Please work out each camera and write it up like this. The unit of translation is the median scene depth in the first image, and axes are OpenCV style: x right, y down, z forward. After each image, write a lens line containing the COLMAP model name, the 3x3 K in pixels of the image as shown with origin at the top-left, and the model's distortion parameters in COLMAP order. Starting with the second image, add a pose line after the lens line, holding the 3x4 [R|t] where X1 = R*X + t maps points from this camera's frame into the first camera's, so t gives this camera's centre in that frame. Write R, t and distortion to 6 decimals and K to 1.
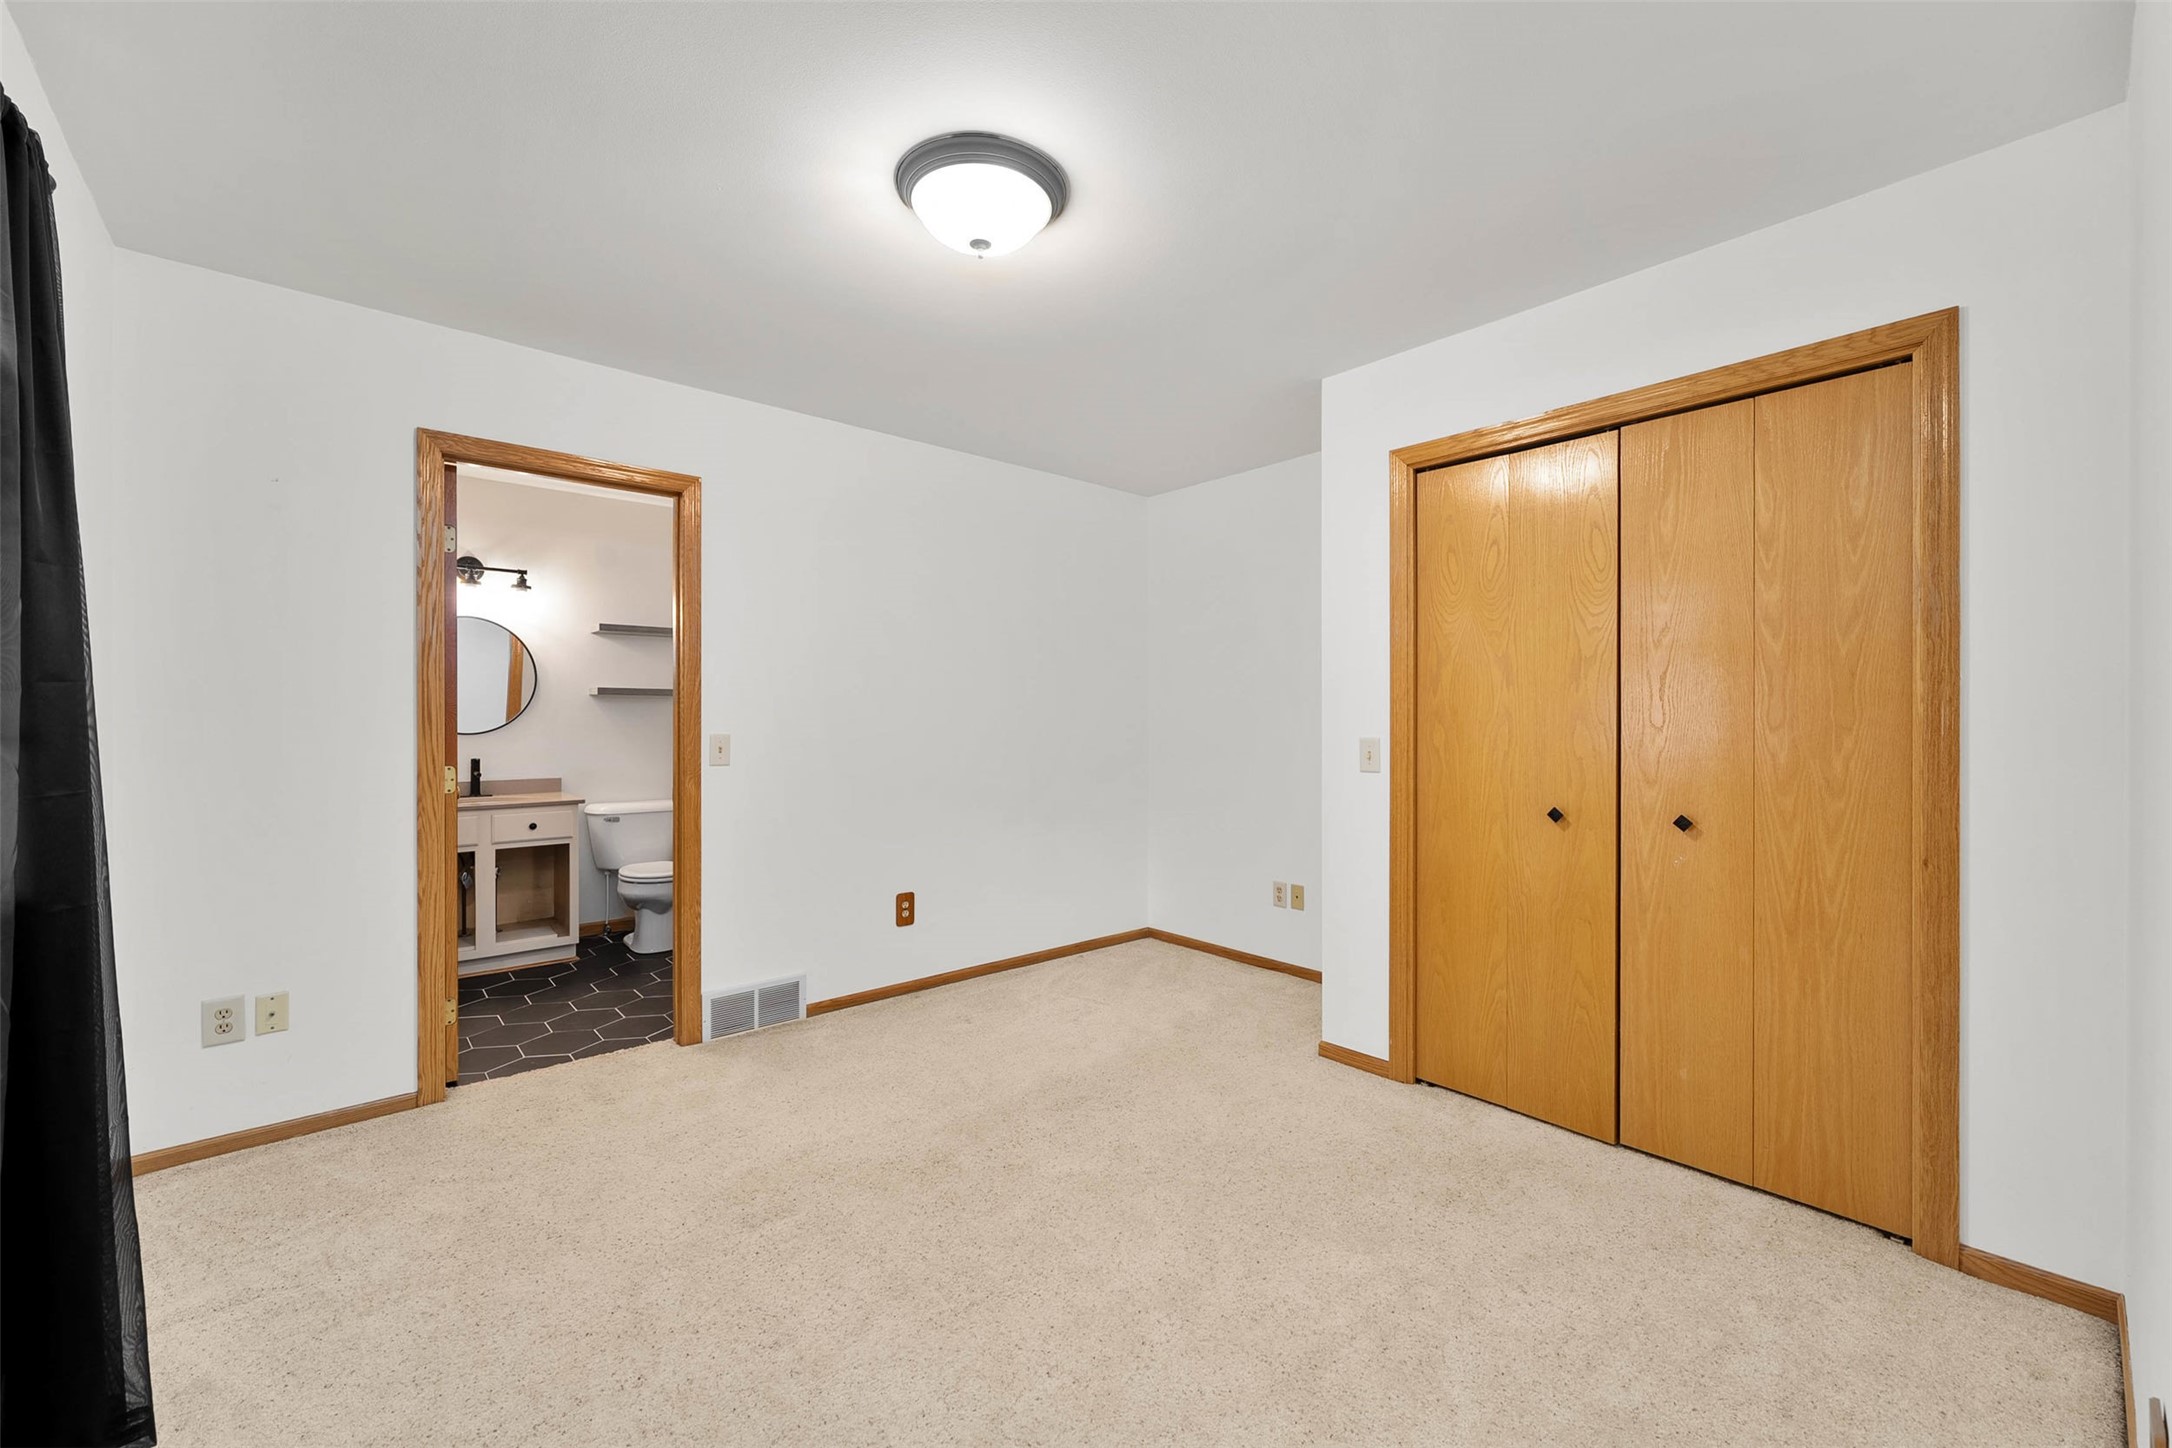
lens RADIAL K [[888.5, 0, 1087.8], [0, 888.5, 722.5], [0, 0, 1]] dist [-0.008747, -0.000927]
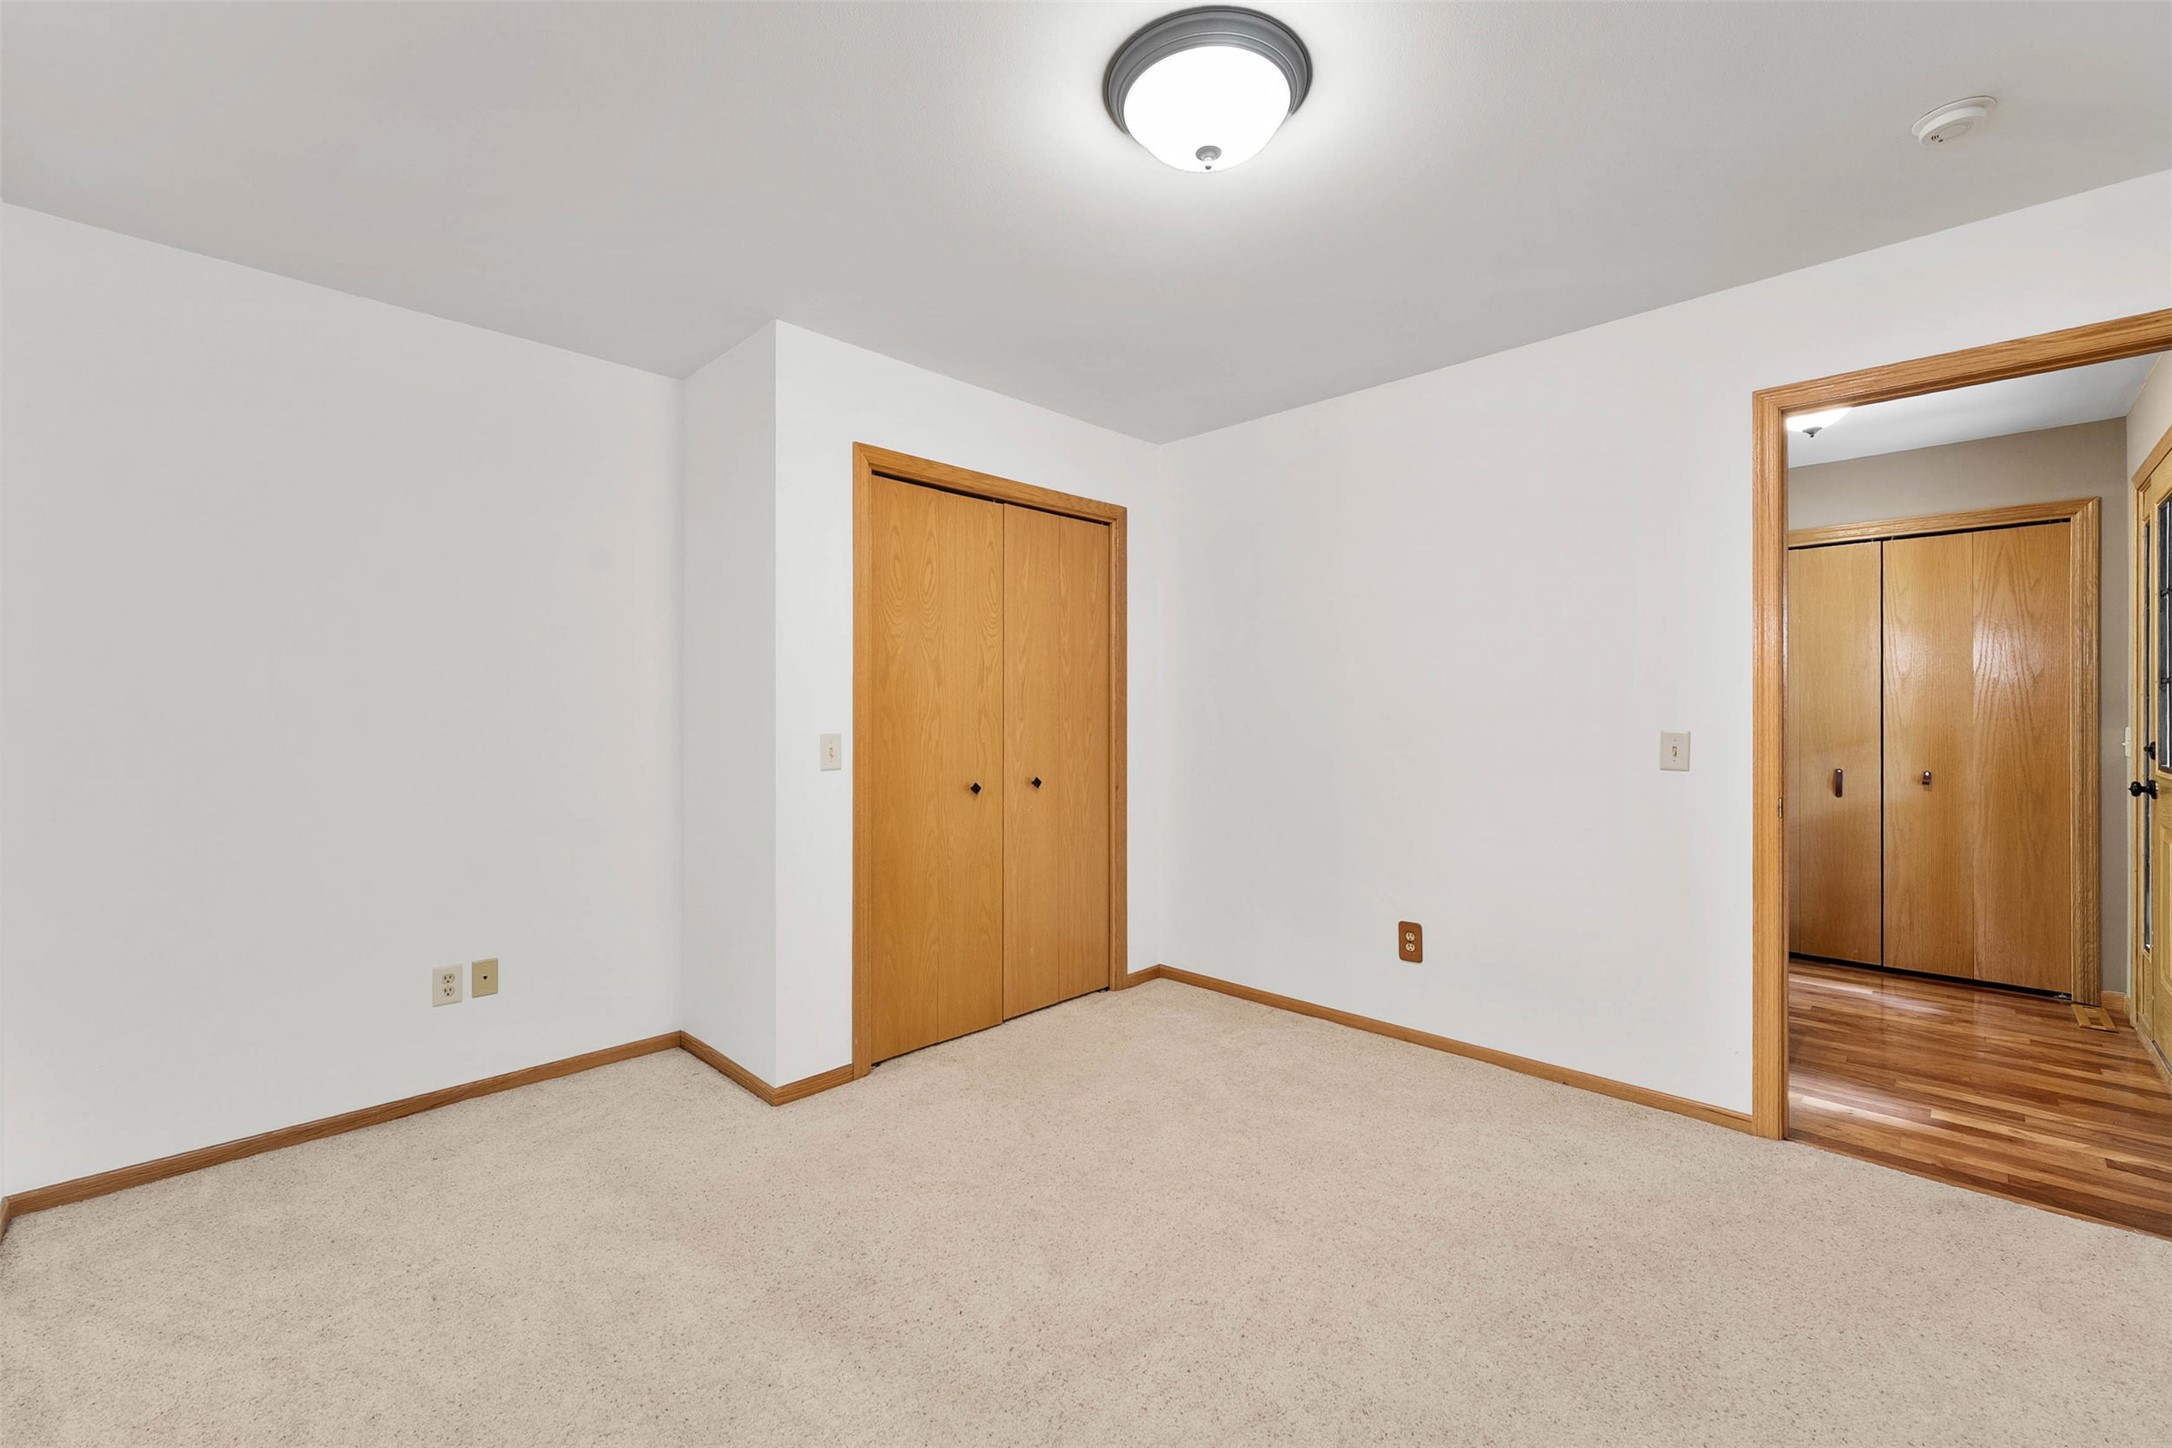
lens RADIAL K [[888.5, 0, 1086.1], [0, 888.5, 716.5], [0, 0, 1]] dist [-0.008747, -0.000927]
pose [[-0.091422, -0.000002, 0.995812, -0.726686], [0.009709, 0.999952, 0.000894, 0.000920], [-0.995765, 0.009750, -0.091418, 0.910243]]
